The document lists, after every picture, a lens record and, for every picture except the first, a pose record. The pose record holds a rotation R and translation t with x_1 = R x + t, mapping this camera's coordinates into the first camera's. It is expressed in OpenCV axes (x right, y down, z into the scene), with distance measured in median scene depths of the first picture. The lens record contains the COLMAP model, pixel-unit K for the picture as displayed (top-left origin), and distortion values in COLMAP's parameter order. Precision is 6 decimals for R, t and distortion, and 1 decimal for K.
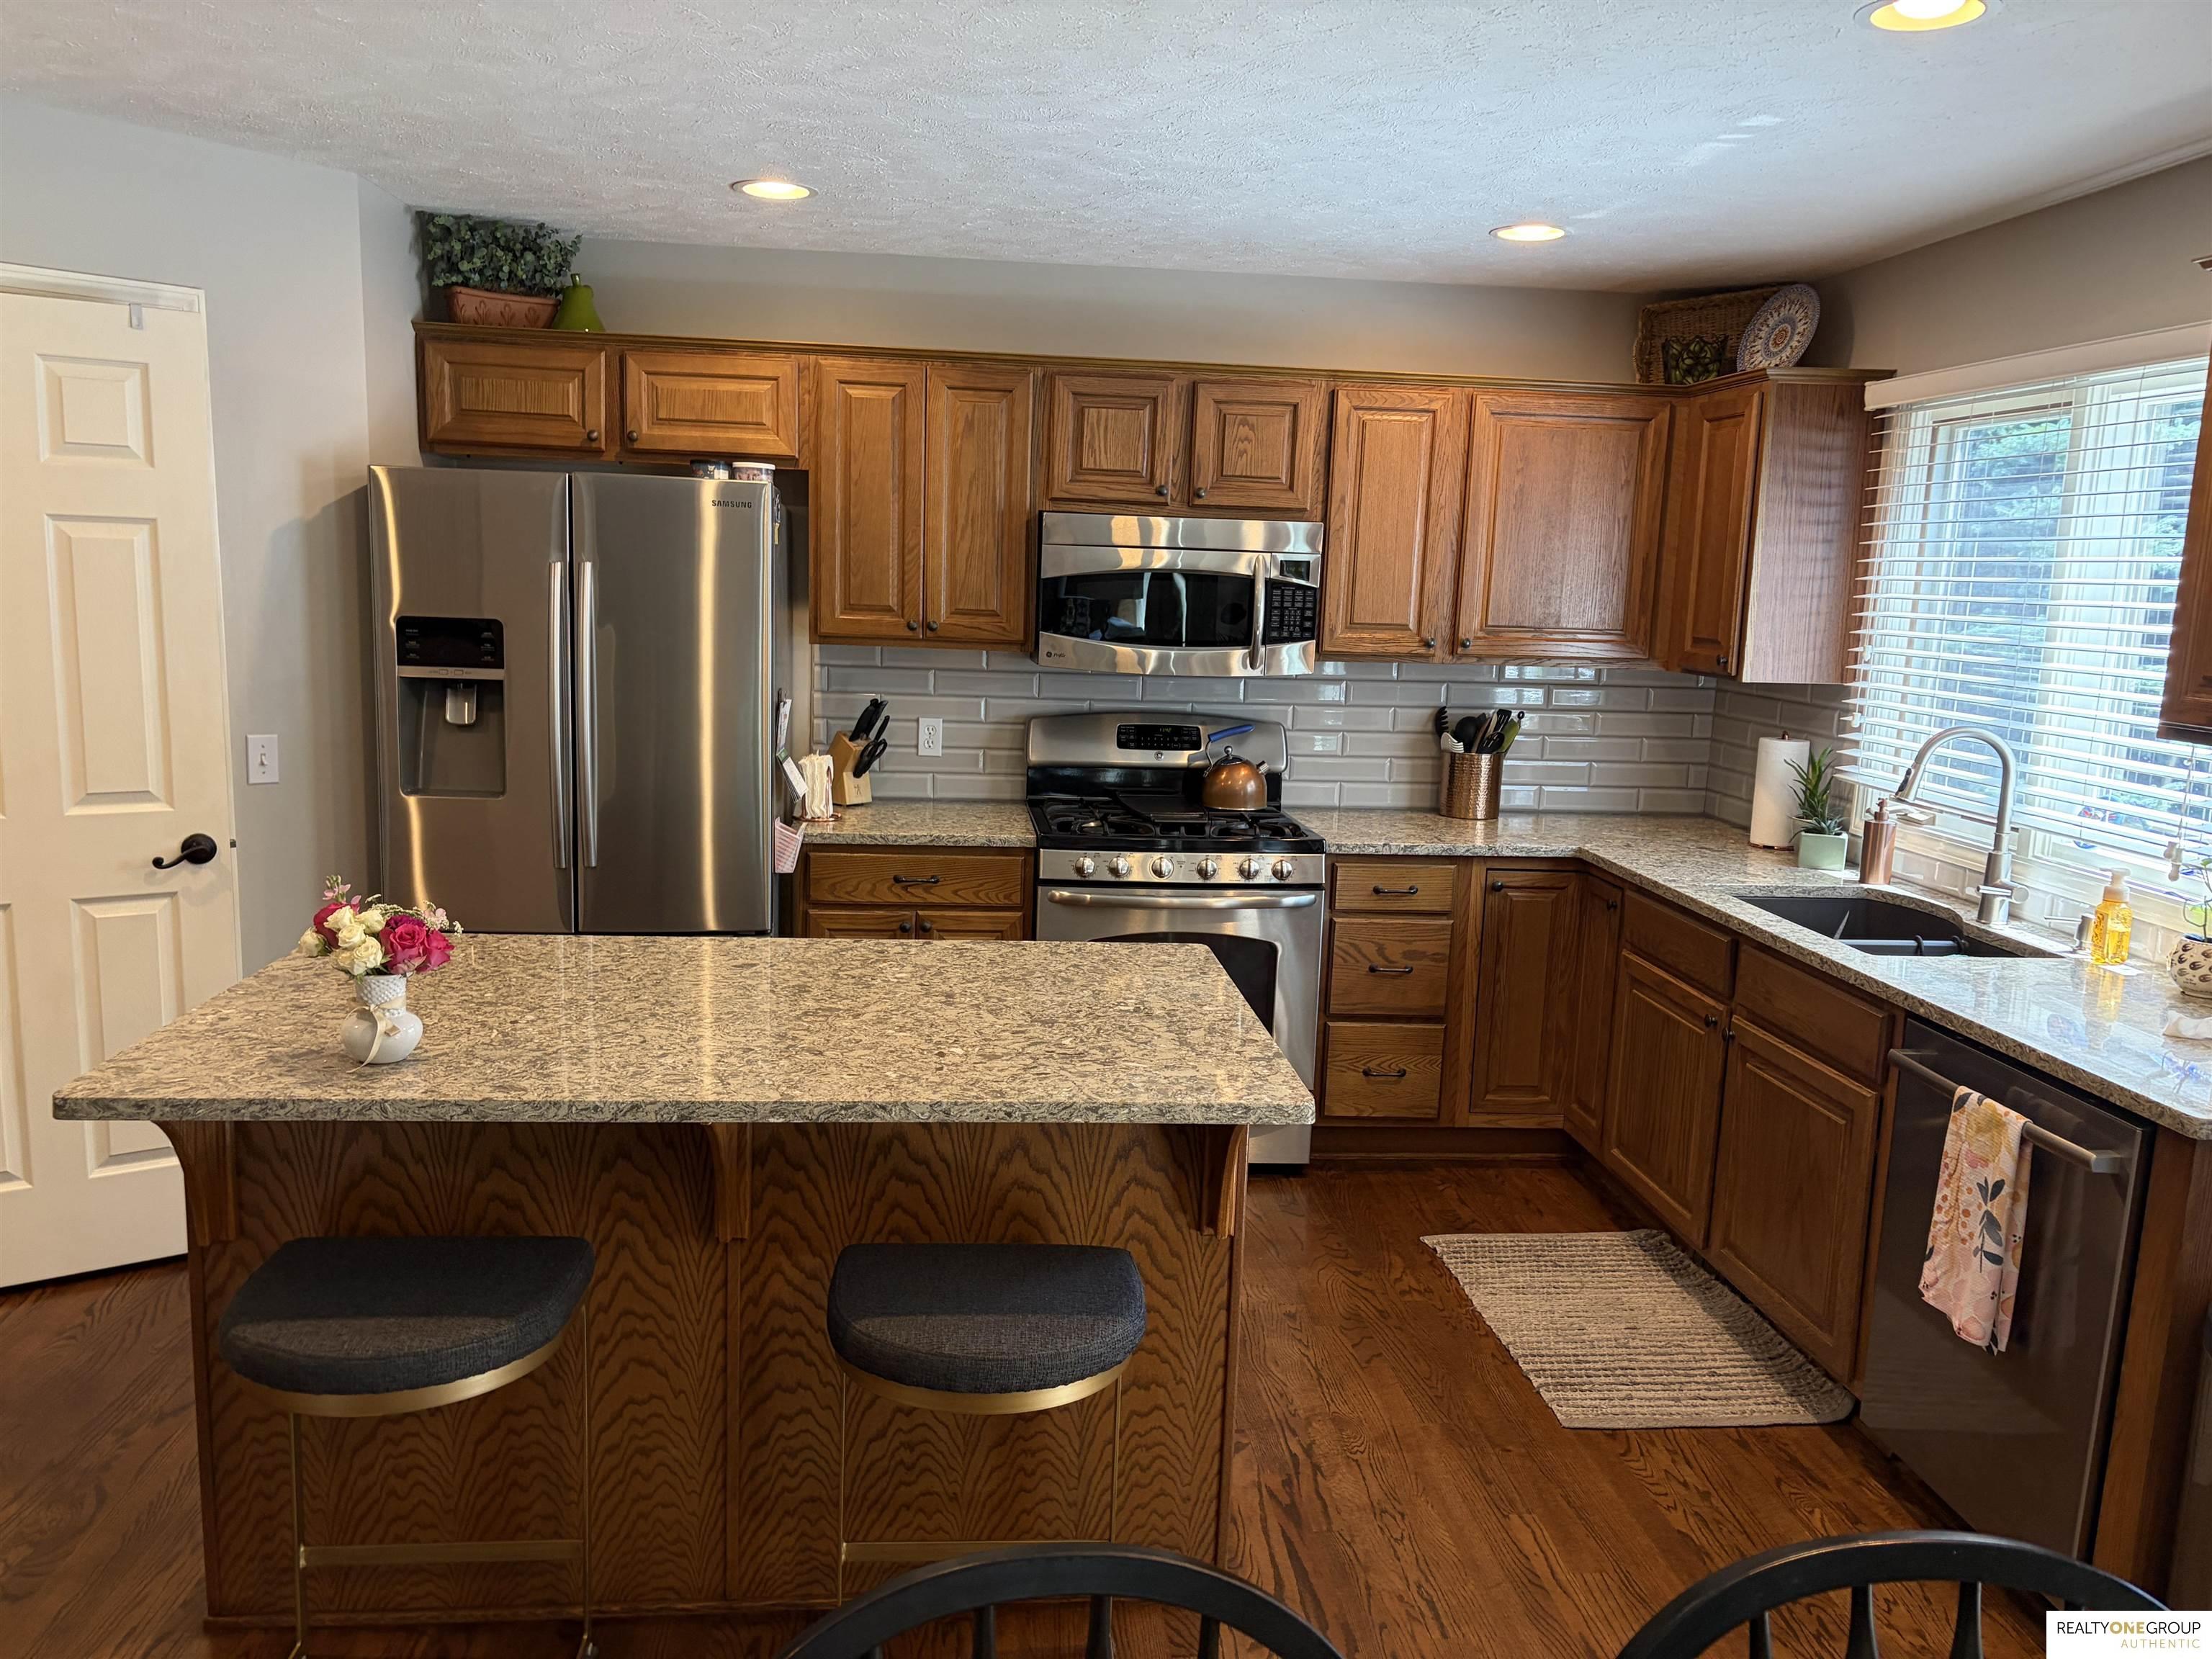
lens RADIAL K [[1672.8, 0, 1112.5], [0, 1672.8, 859.2], [0, 0, 1]] dist [0.026497, -0.012190]
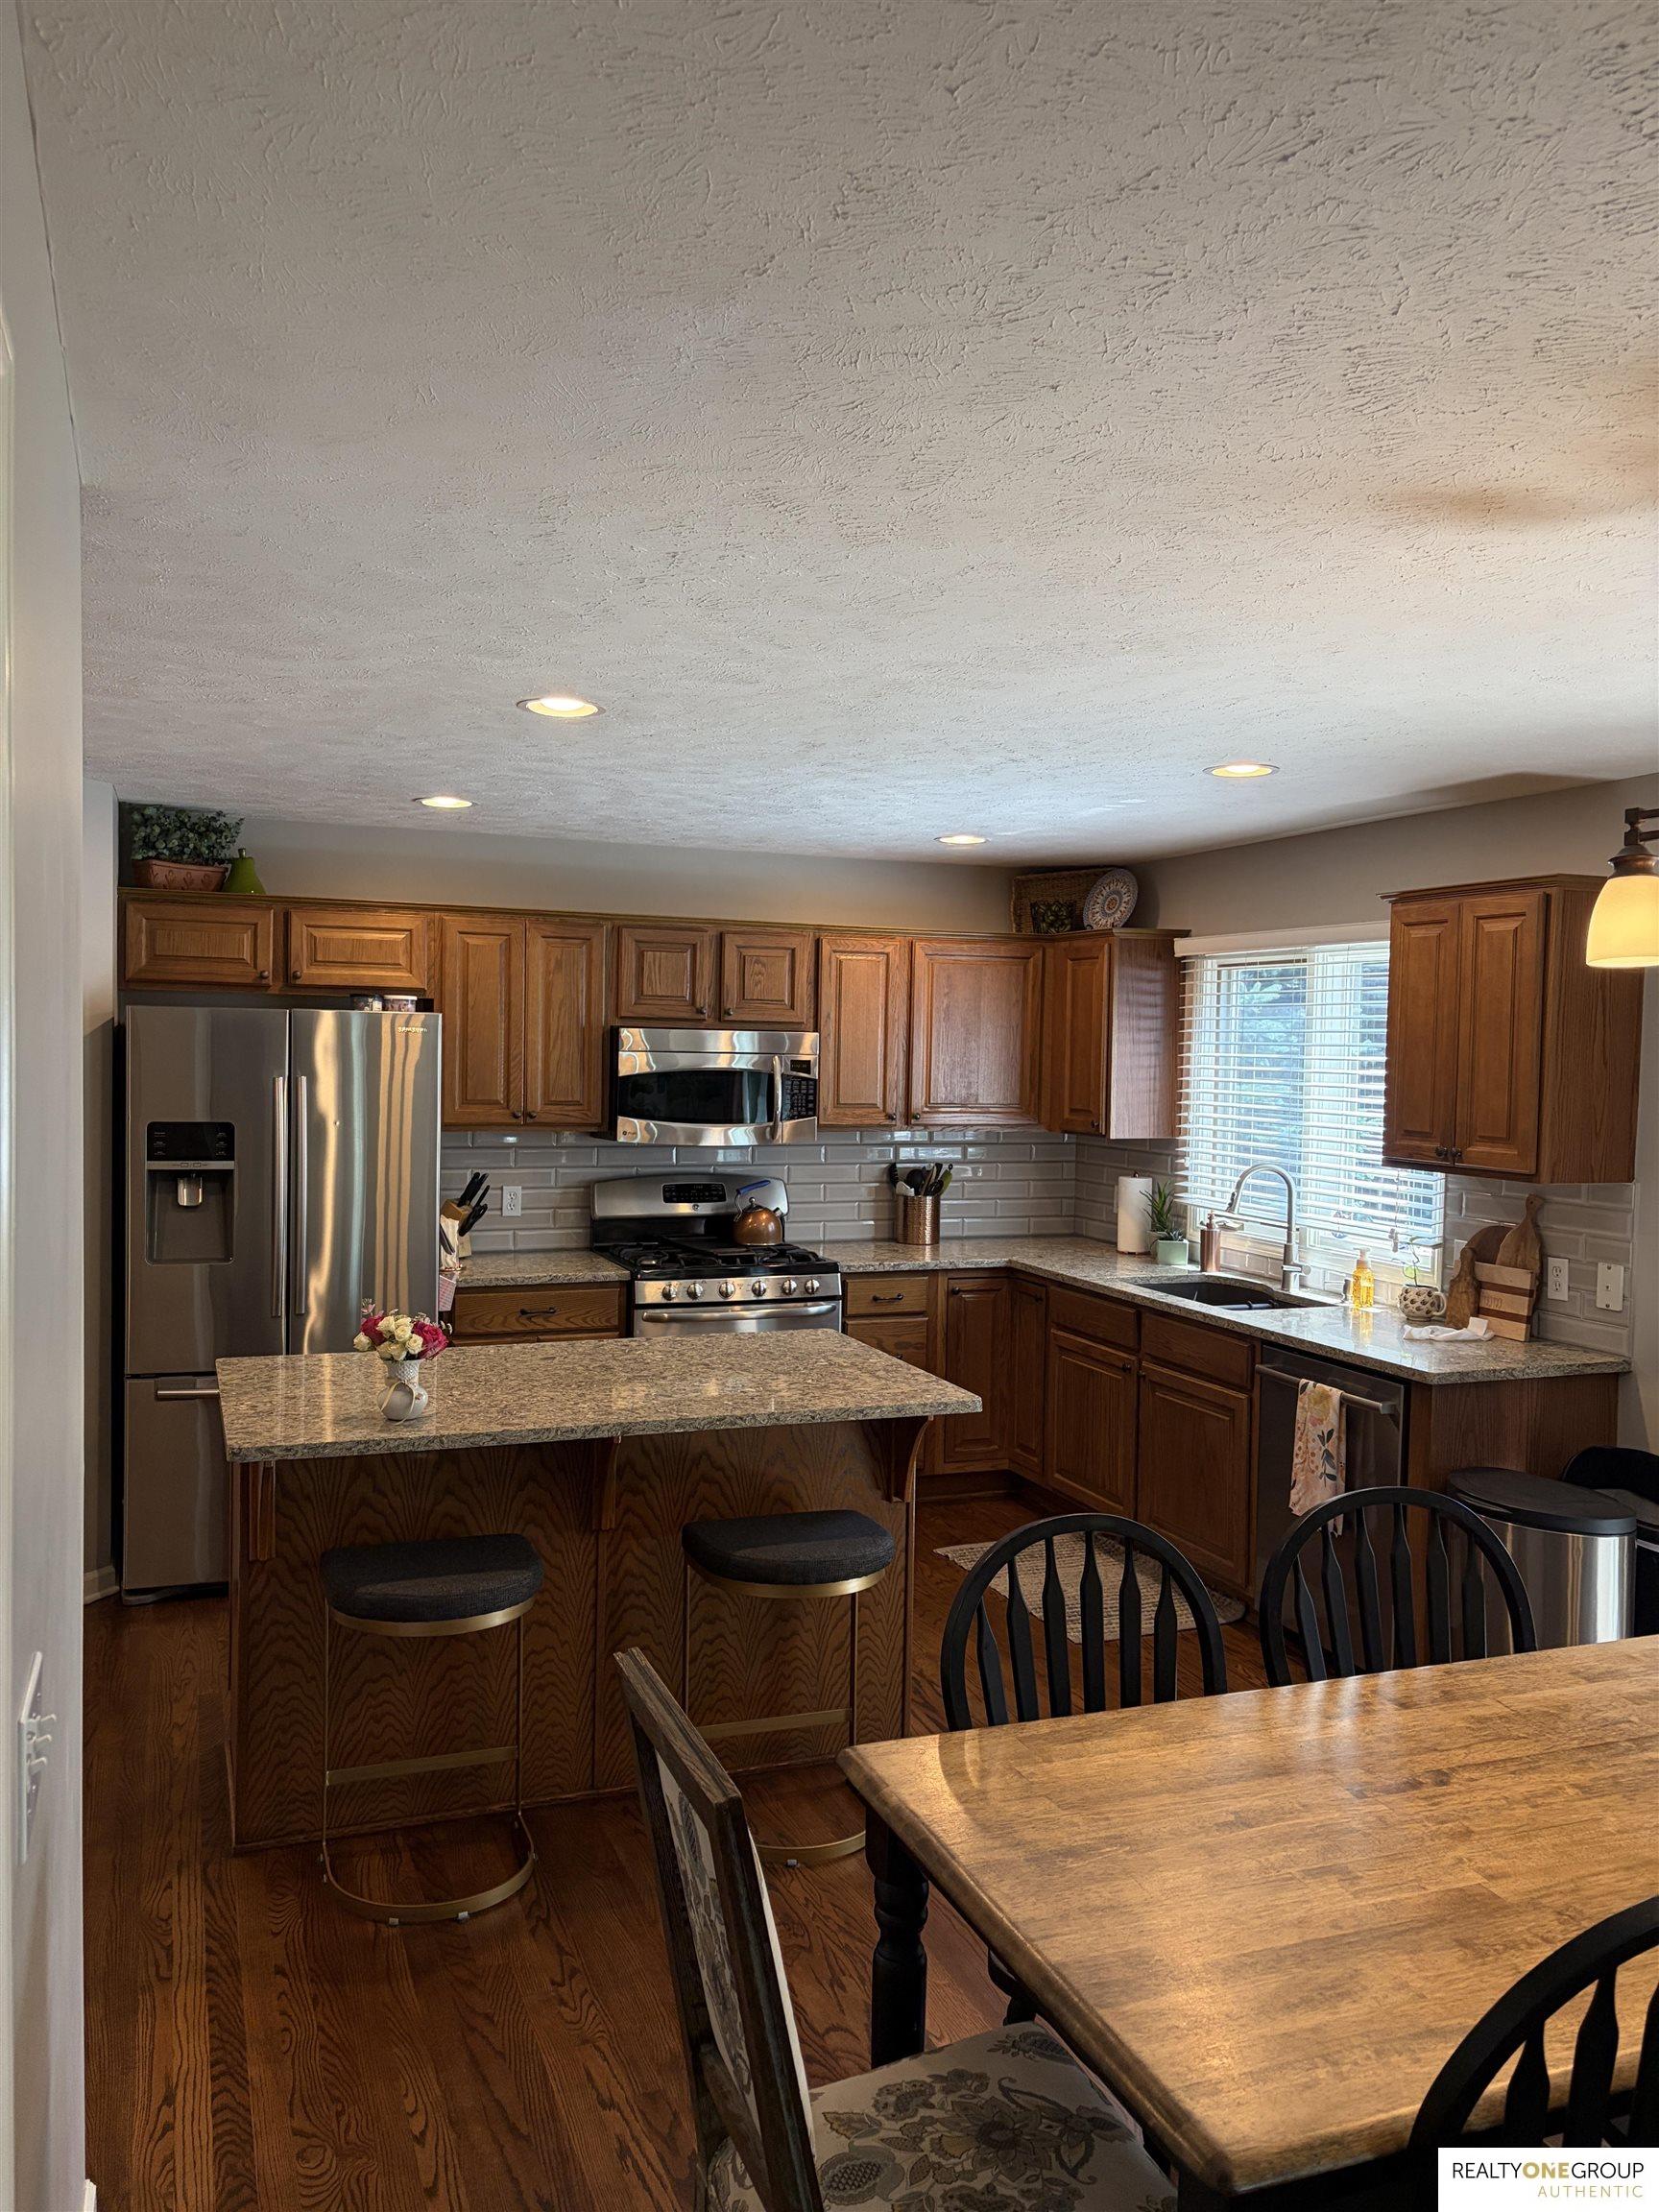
lens RADIAL K [[1672.8, 0, 837.2], [0, 1672.8, 1116.3], [0, 0, 1]] dist [0.026497, -0.012190]
pose [[0.960602, -0.028090, 0.276503, -0.247217], [0.061402, 0.991745, -0.112567, 0.022953], [-0.271059, 0.125110, 0.954398, -0.312044]]
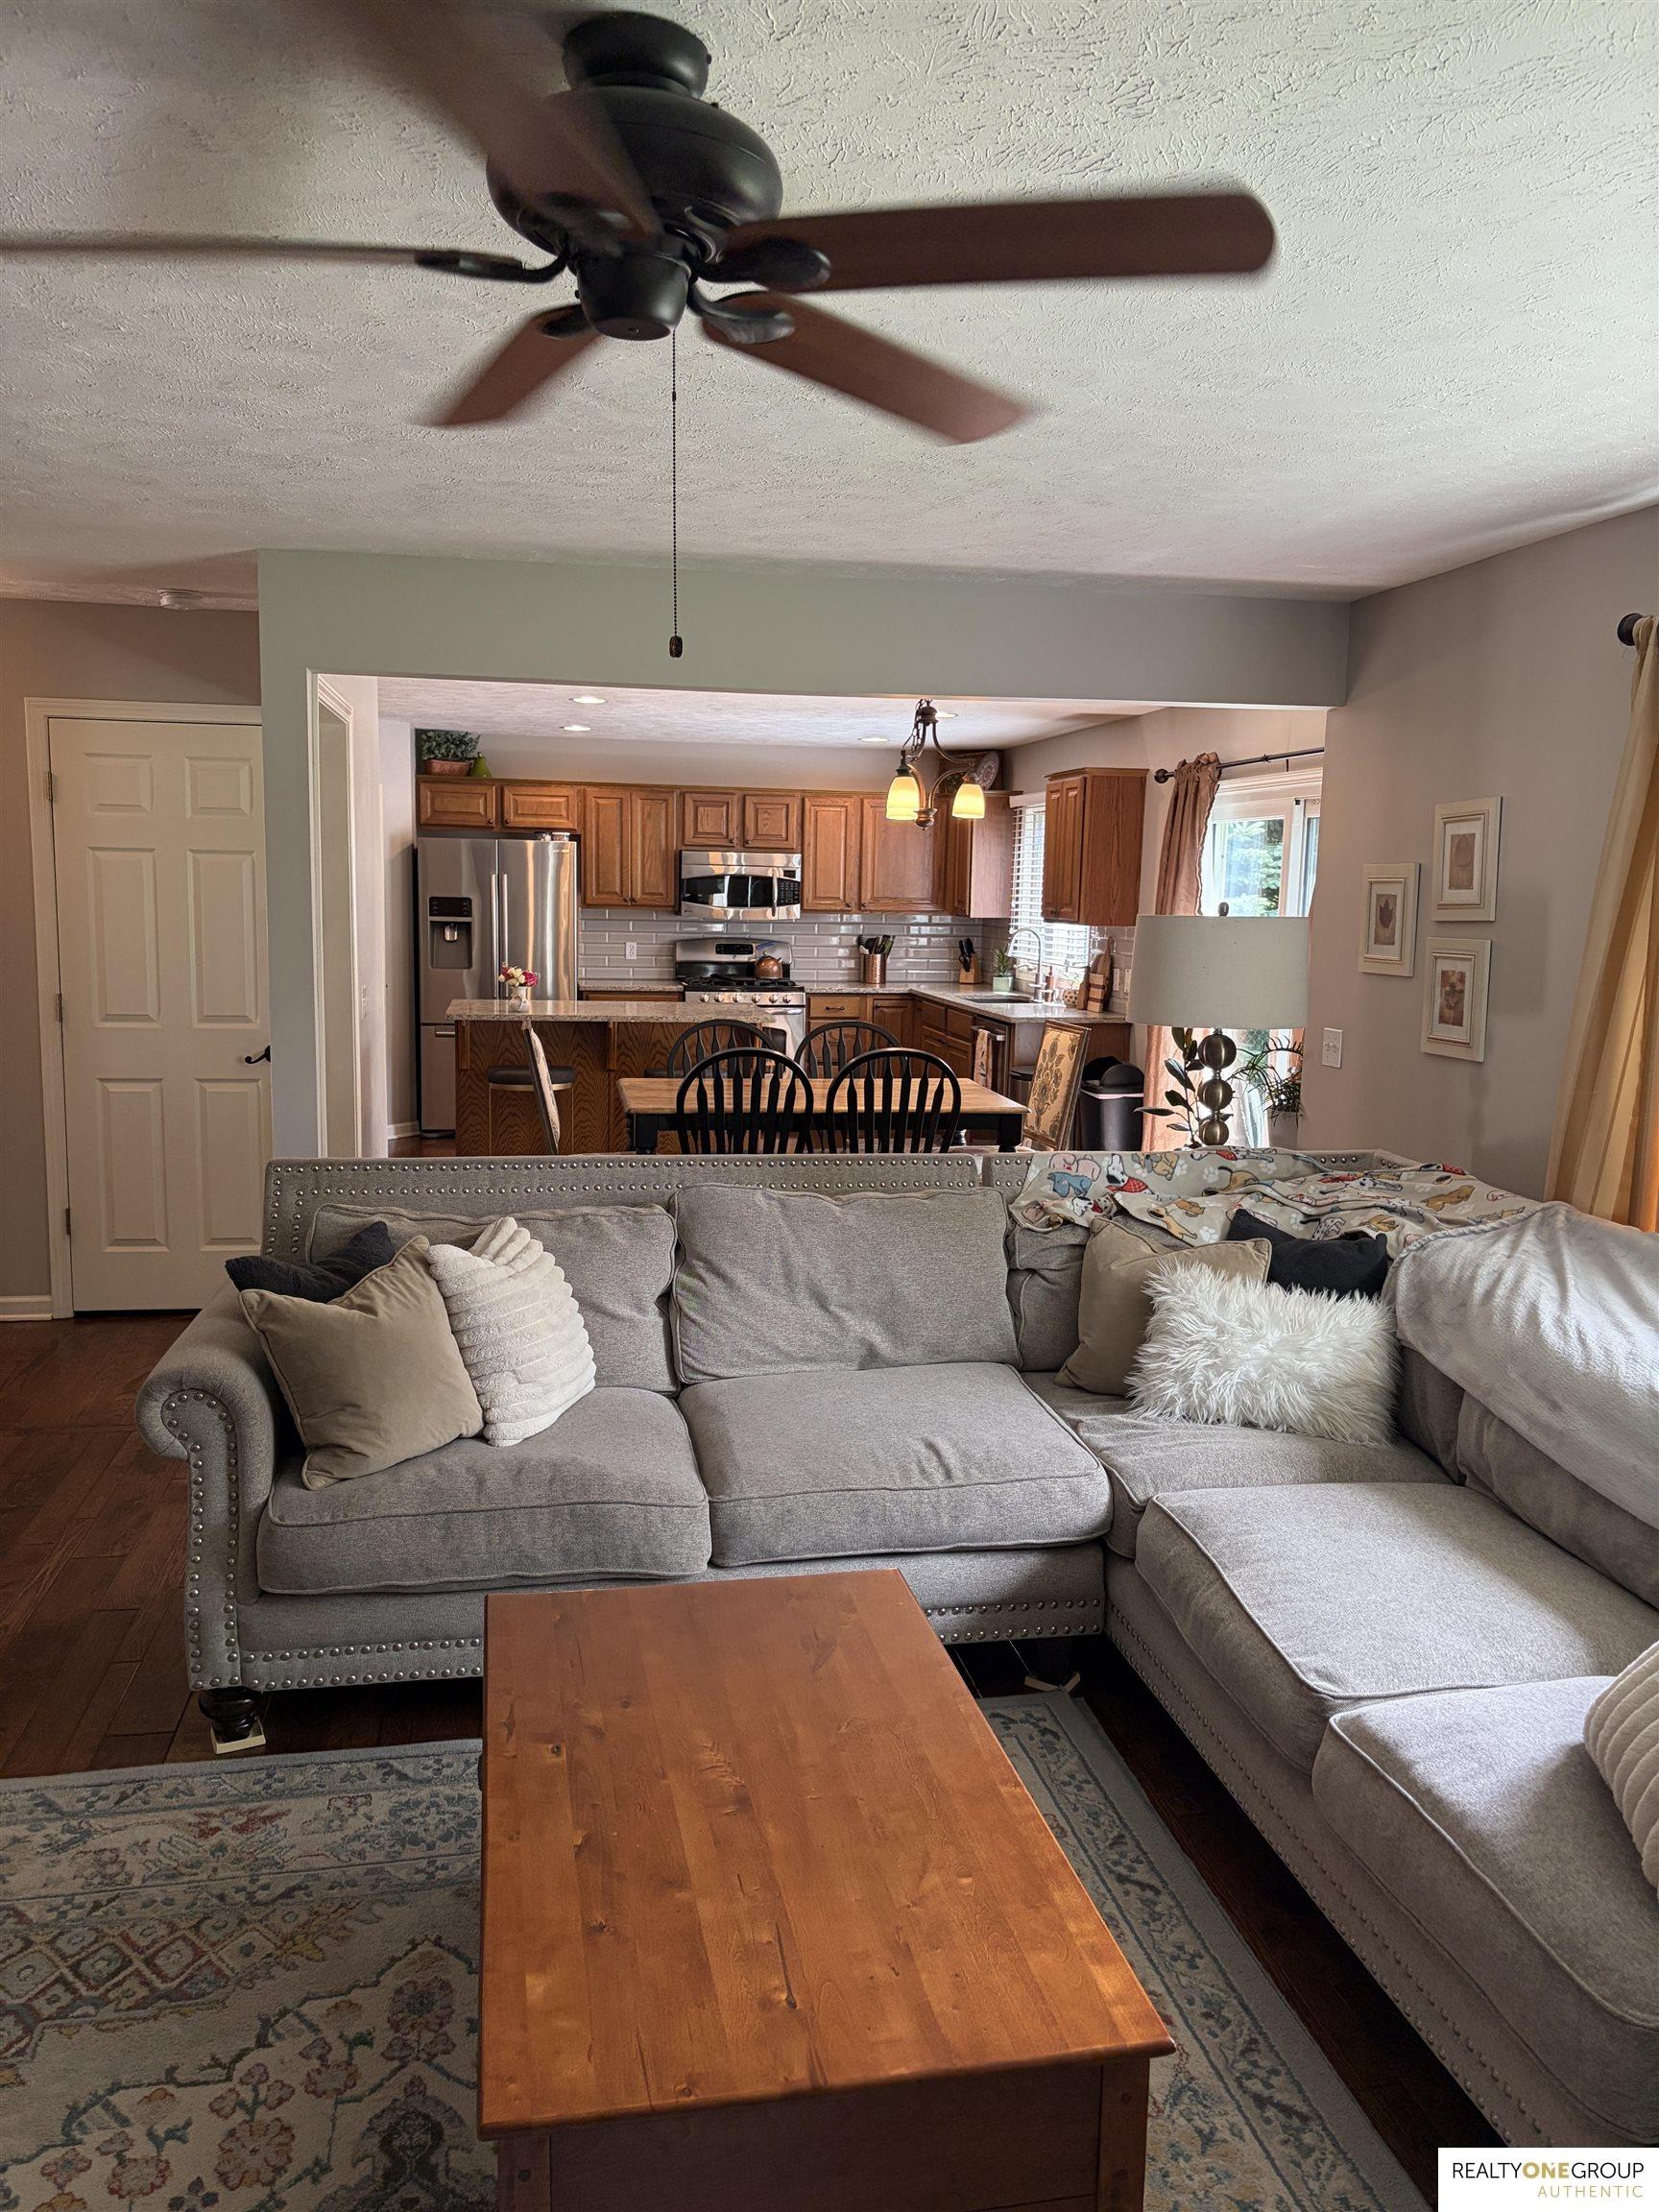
lens RADIAL K [[1672.8, 0, 850.5], [0, 1672.8, 1157.7], [0, 0, 1]] dist [0.026497, -0.012190]
pose [[0.995326, -0.028619, 0.092232, -0.035749], [0.029237, 0.999558, -0.005362, 0.249402], [-0.092038, 0.008033, 0.995723, -1.396227]]
